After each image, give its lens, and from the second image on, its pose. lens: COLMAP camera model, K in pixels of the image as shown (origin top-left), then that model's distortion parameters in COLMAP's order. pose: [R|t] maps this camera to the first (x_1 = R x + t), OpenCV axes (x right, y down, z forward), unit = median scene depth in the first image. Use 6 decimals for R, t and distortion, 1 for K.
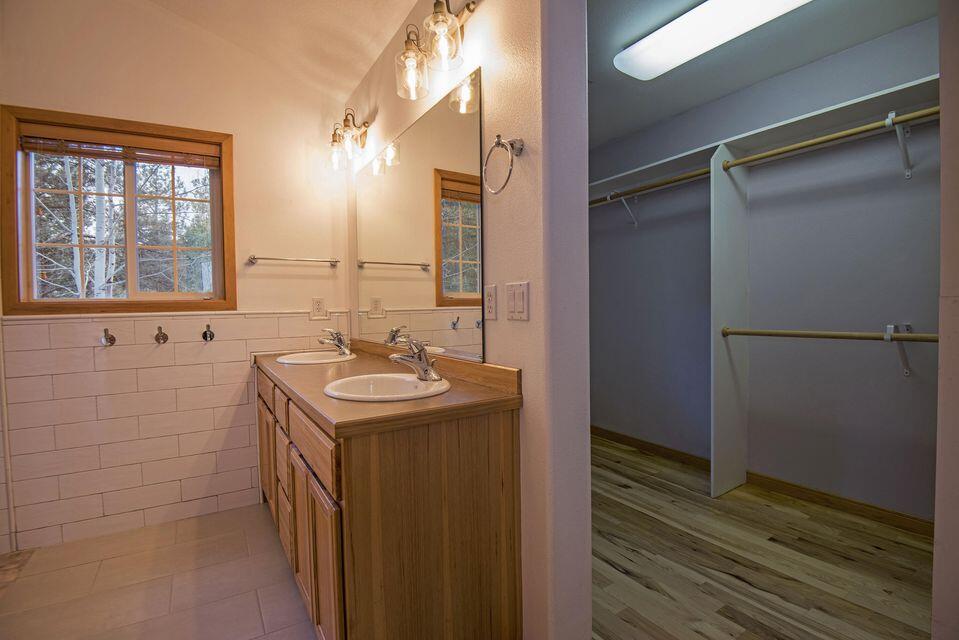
lens RADIAL K [[449.9, 0, 479.5], [0, 449.9, 320.0], [0, 0, 1]] dist [0.000204, -0.018866]
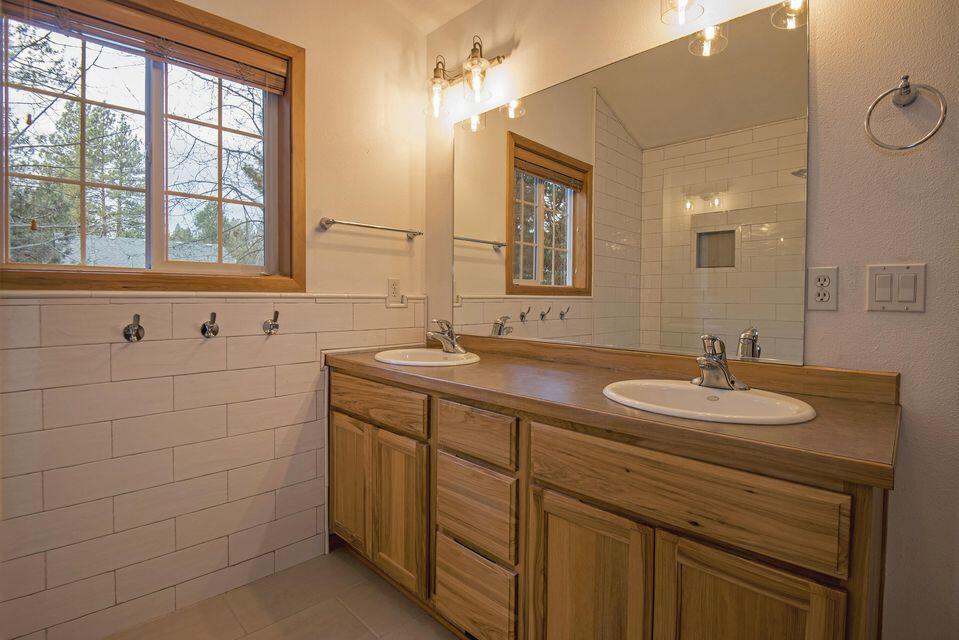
lens RADIAL K [[463.7, 0, 479.5], [0, 463.7, 320.0], [0, 0, 1]] dist [-0.002537, 0.000245]
pose [[0.972717, 0.012057, 0.231683, -0.893059], [-0.015944, 0.999762, 0.014912, 0.016743], [-0.231448, -0.018199, 0.972677, 0.401098]]
